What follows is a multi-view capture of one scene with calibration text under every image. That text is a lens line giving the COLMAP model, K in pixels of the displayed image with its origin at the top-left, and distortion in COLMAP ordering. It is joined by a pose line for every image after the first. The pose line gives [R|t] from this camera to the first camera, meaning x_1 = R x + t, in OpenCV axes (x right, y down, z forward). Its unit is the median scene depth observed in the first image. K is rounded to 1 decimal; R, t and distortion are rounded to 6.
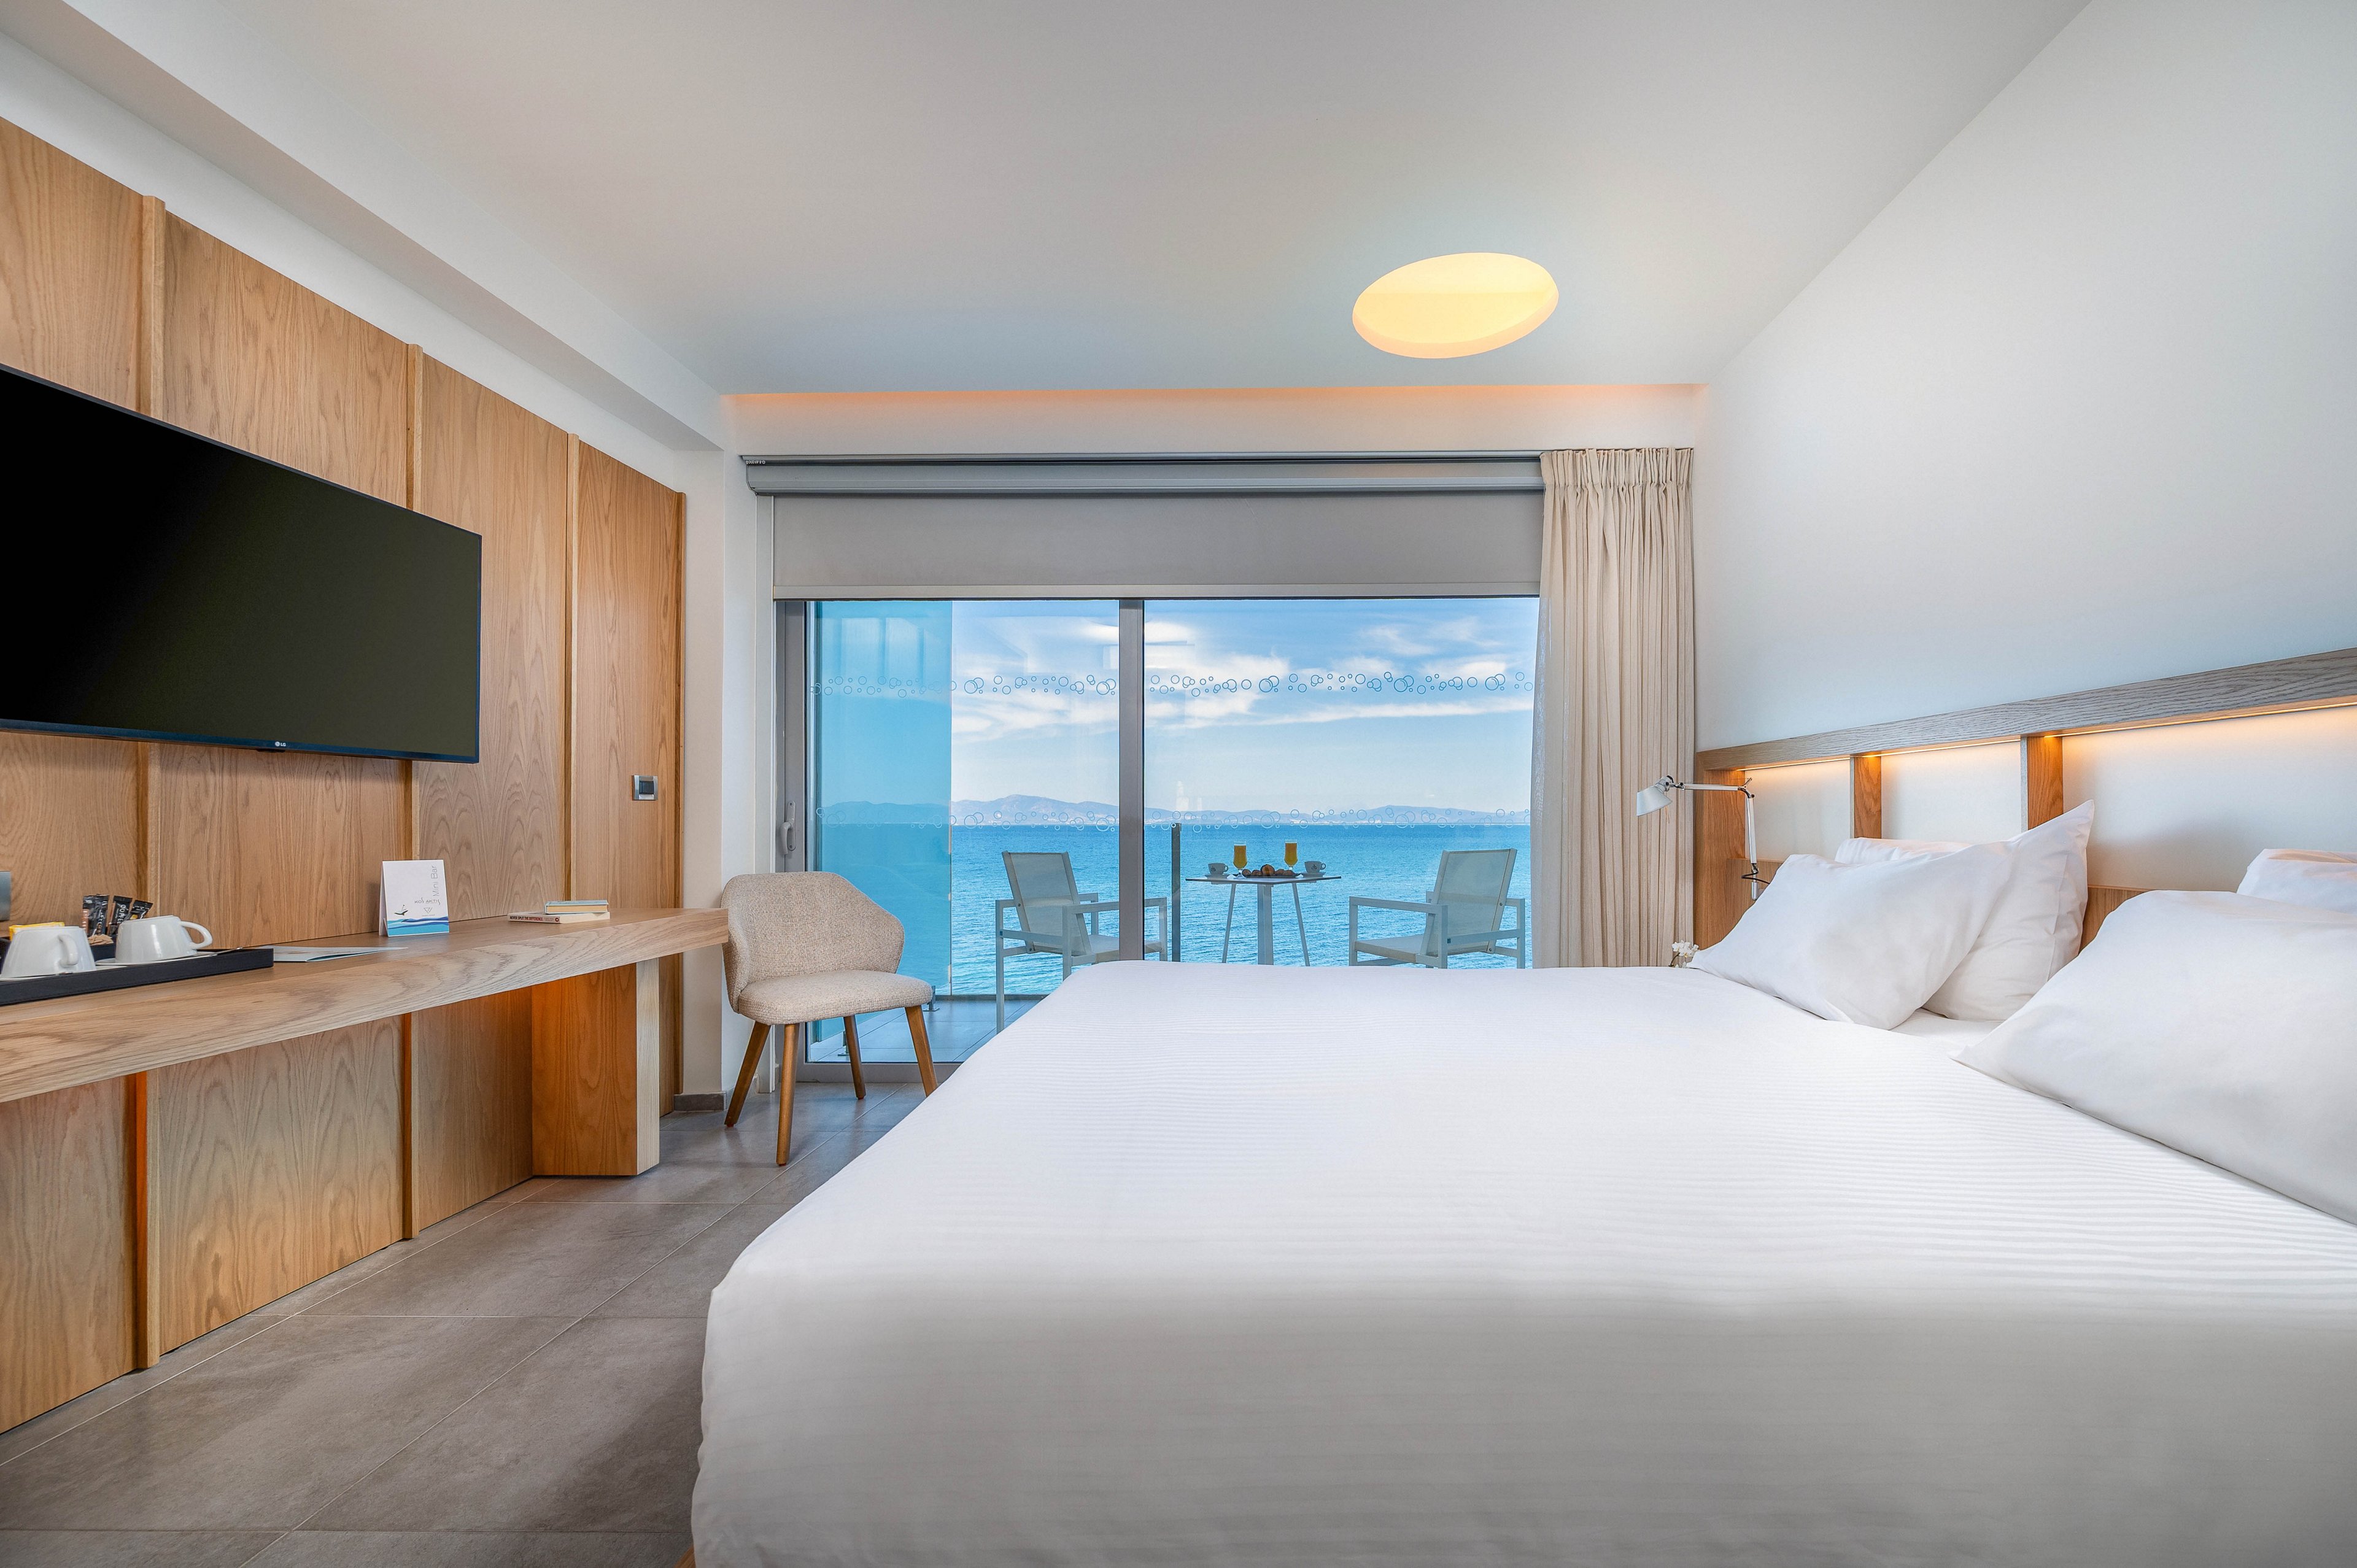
lens RADIAL K [[1186.1, 0, 1178.5], [0, 1186.1, 784.0], [0, 0, 1]] dist [-0.000498, -0.000063]
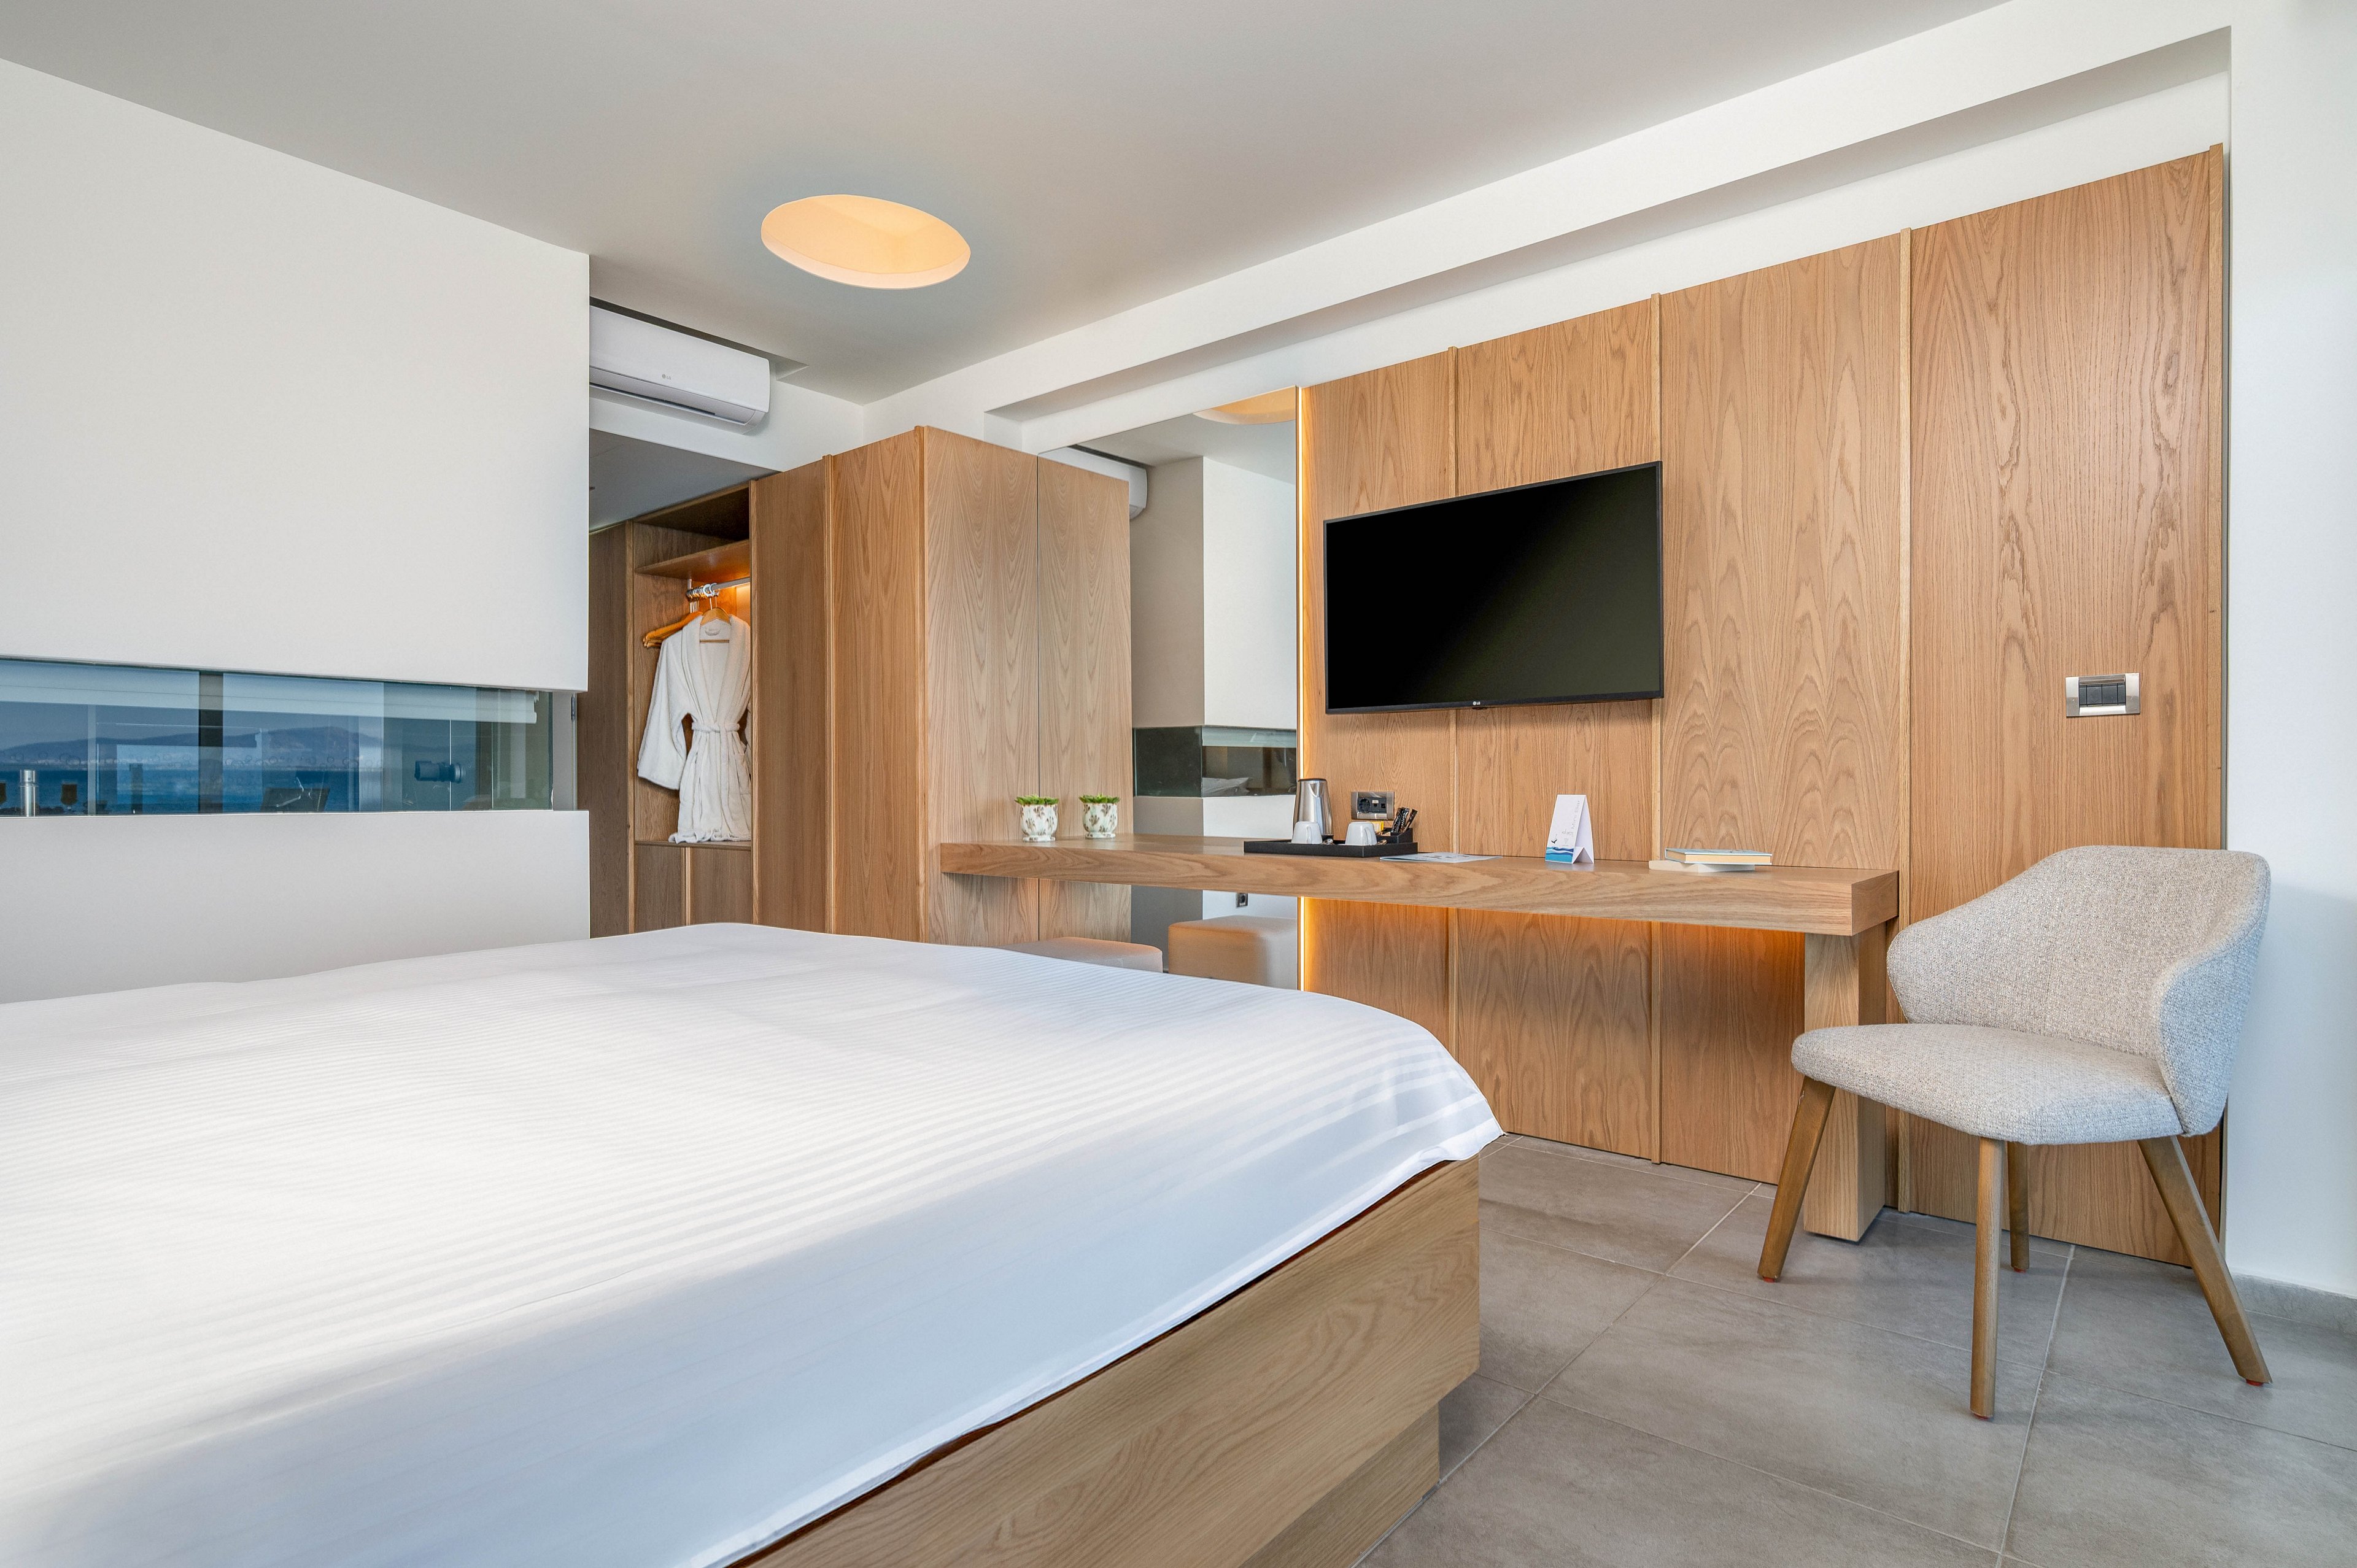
lens RADIAL K [[1186.1, 0, 1178.5], [0, 1186.1, 784.0], [0, 0, 1]] dist [-0.000498, -0.000063]
pose [[-0.624990, -0.007306, -0.780598, 0.448851], [0.020303, 0.999466, -0.025611, 0.077083], [0.780368, -0.031855, -0.624508, 1.424344]]
